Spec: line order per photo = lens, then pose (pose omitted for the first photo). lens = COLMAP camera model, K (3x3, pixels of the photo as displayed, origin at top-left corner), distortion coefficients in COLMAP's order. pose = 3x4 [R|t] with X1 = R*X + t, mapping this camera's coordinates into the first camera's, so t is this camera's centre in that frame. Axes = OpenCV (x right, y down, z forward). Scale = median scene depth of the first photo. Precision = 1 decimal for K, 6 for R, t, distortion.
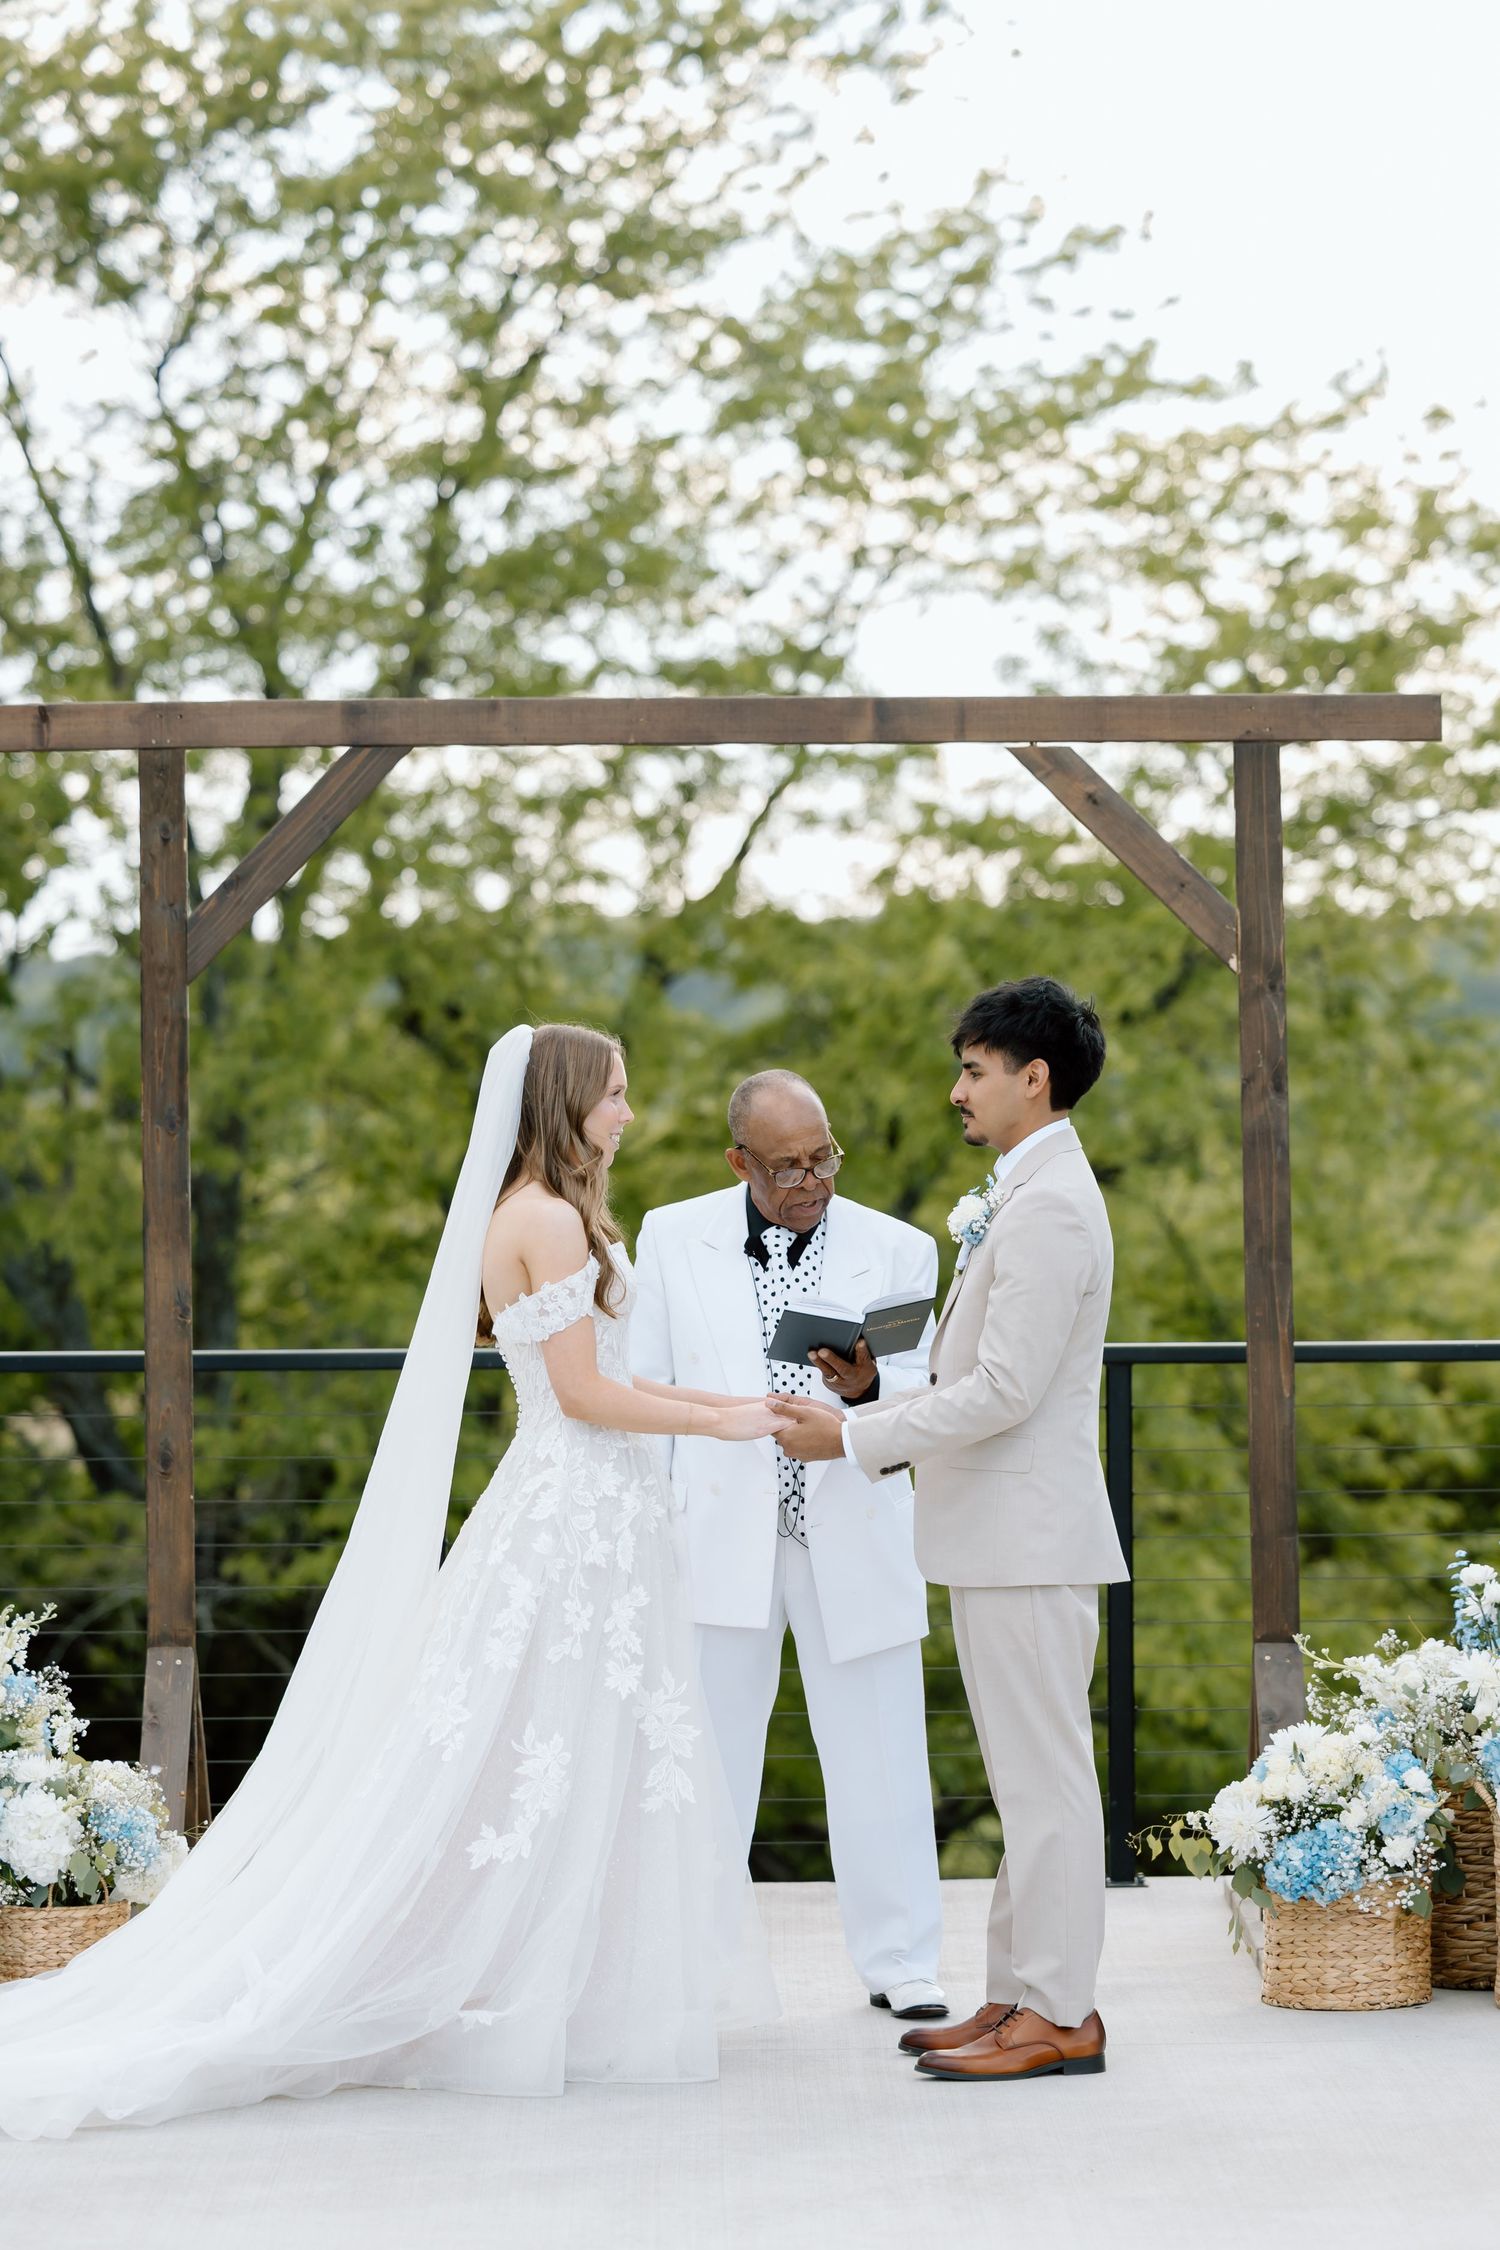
lens RADIAL K [[6826.7, 0, 750.0], [0, 6826.7, 1125.0], [0, 0, 1]] dist [-0.105376, 0.043599]
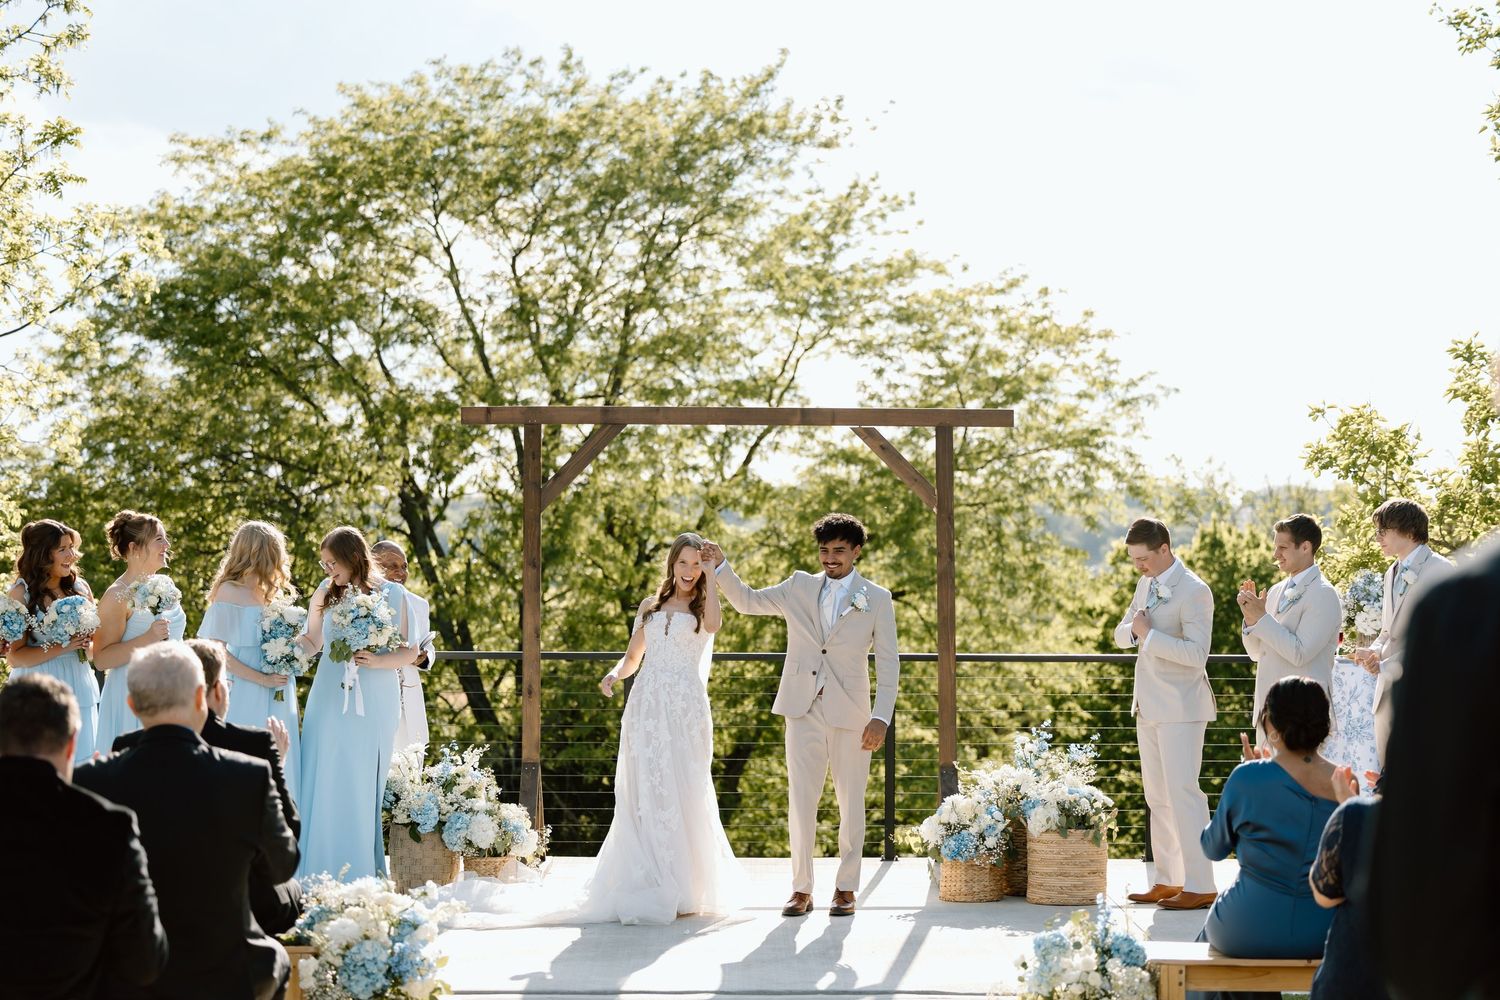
lens RADIAL K [[3105.6, 0, 750.0], [0, 3105.6, 500.0], [0, 0, 1]] dist [-0.078523, 0.328479]
pose [[0.999920, 0.012681, -0.000229, -0.000820], [-0.012683, 0.999601, -0.025225, 0.003676], [-0.000091, 0.025226, 0.999682, -0.203506]]
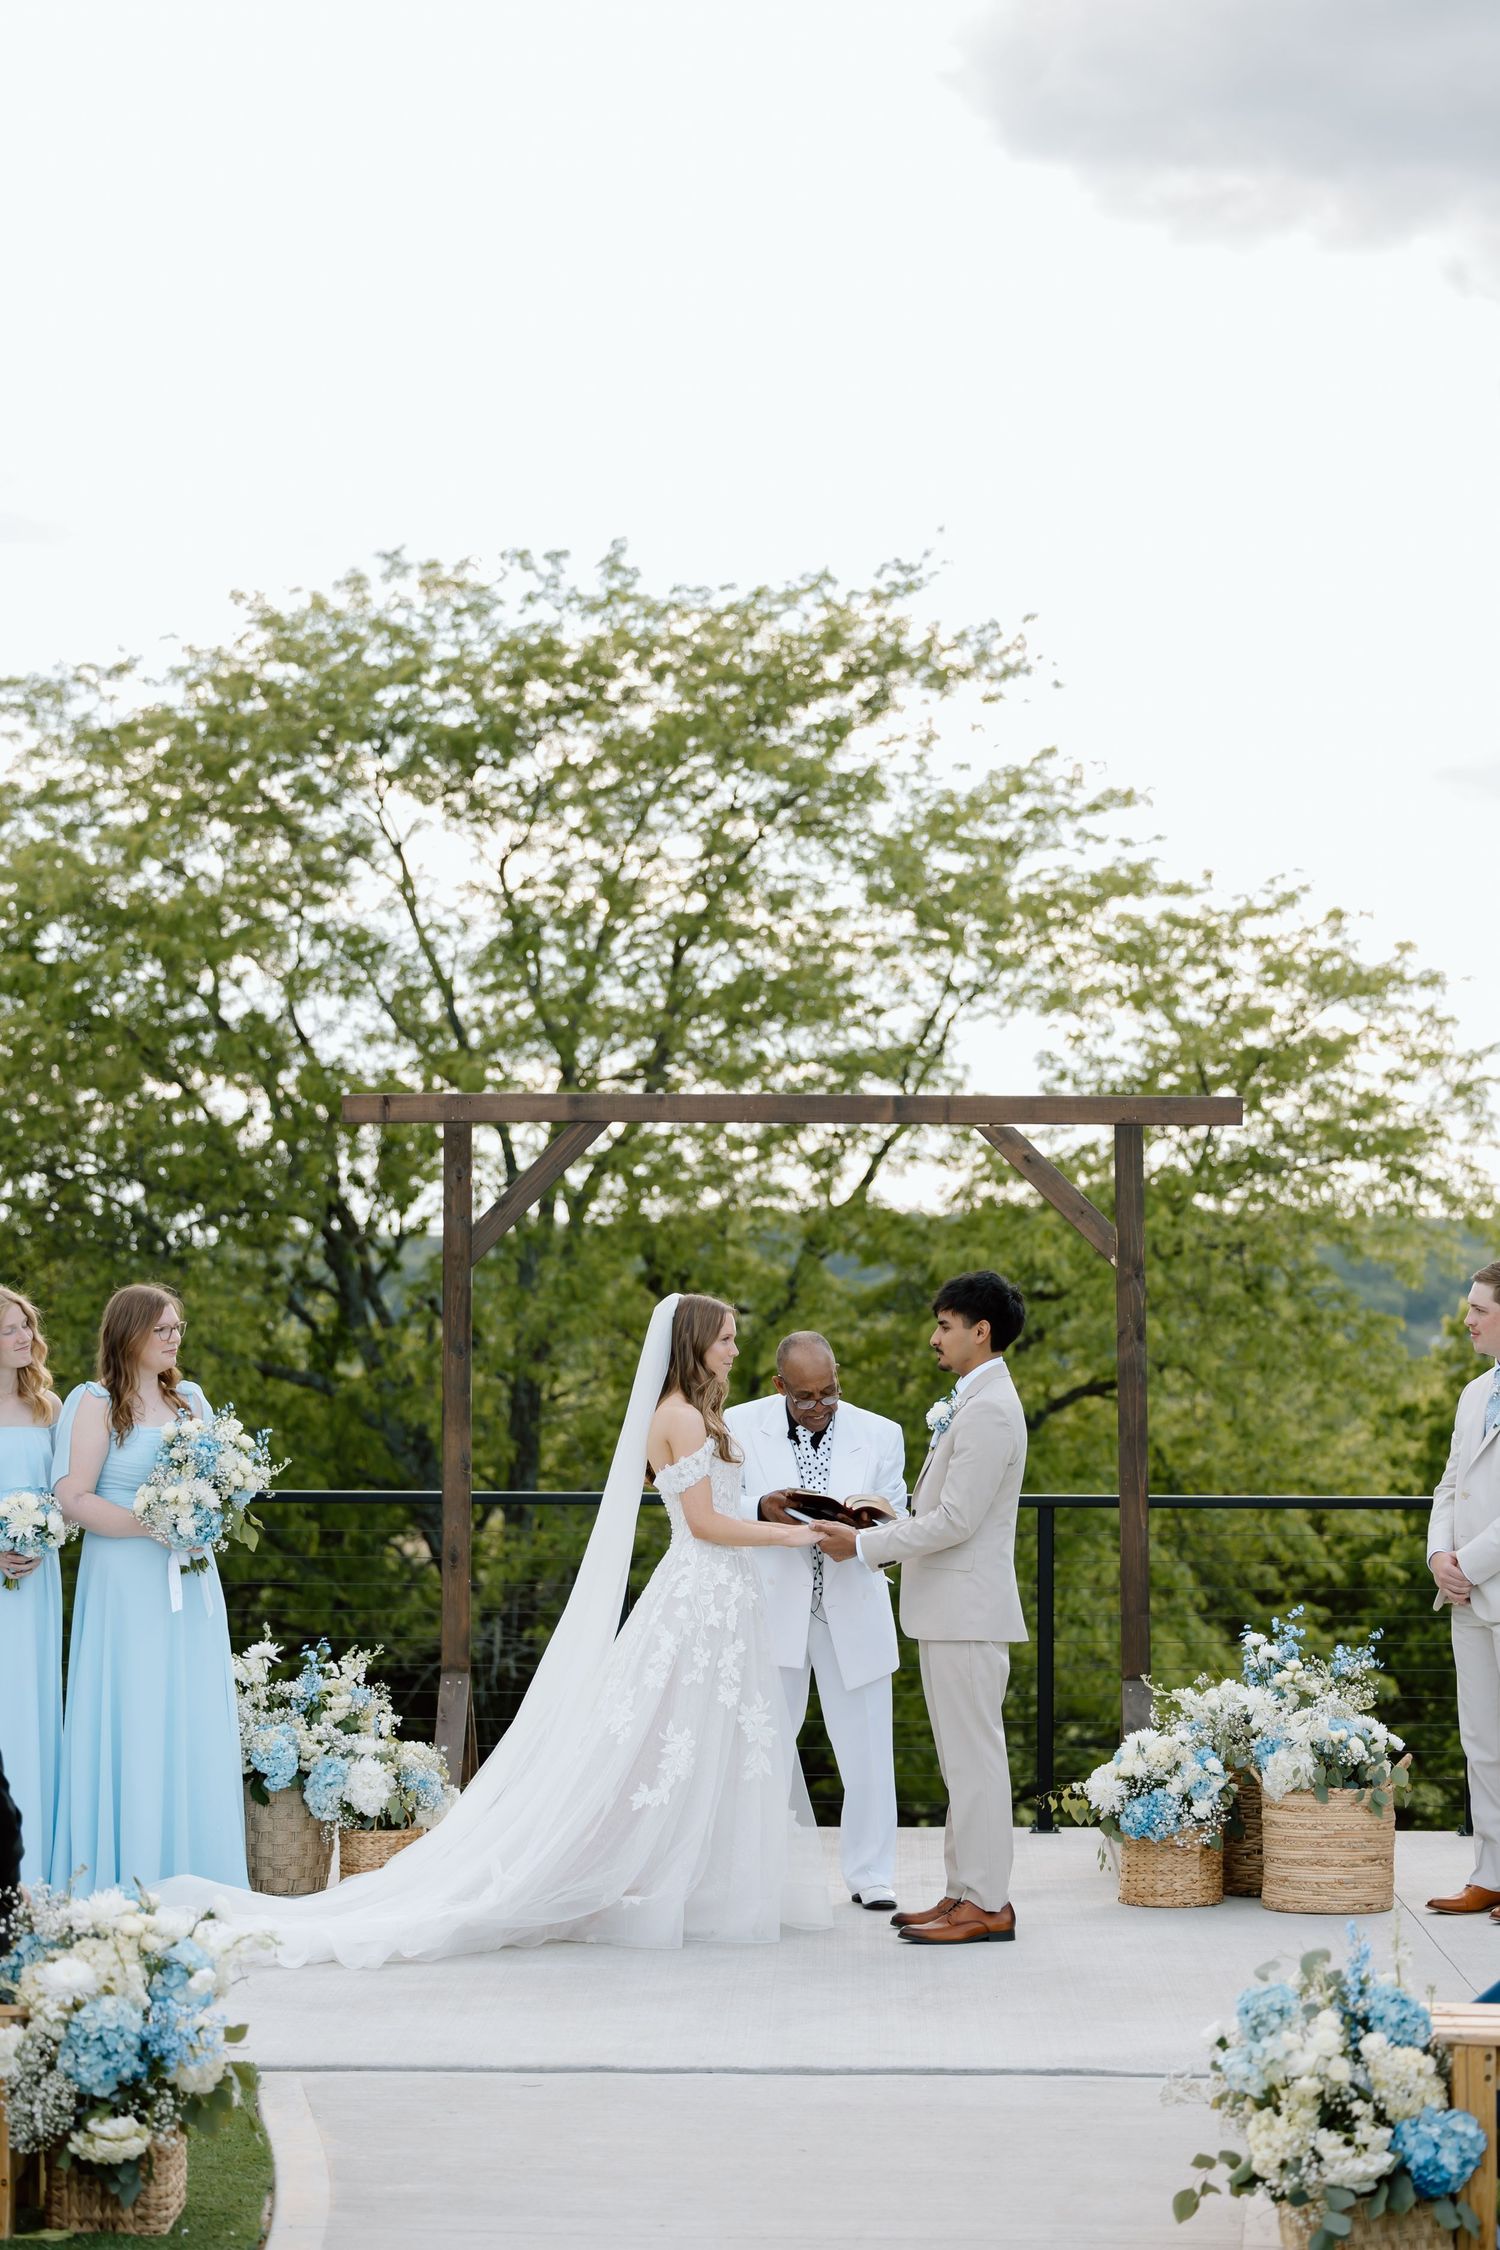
lens RADIAL K [[4658.4, 0, 795.8], [0, 4658.4, 1127.0], [0, 0, 1]] dist [-0.078523, 0.328479]
pose [[0.999484, 0.011651, -0.029933, 0.027095], [-0.013061, 0.998793, -0.047352, -0.002076], [0.029345, 0.047719, 0.998430, -0.109337]]
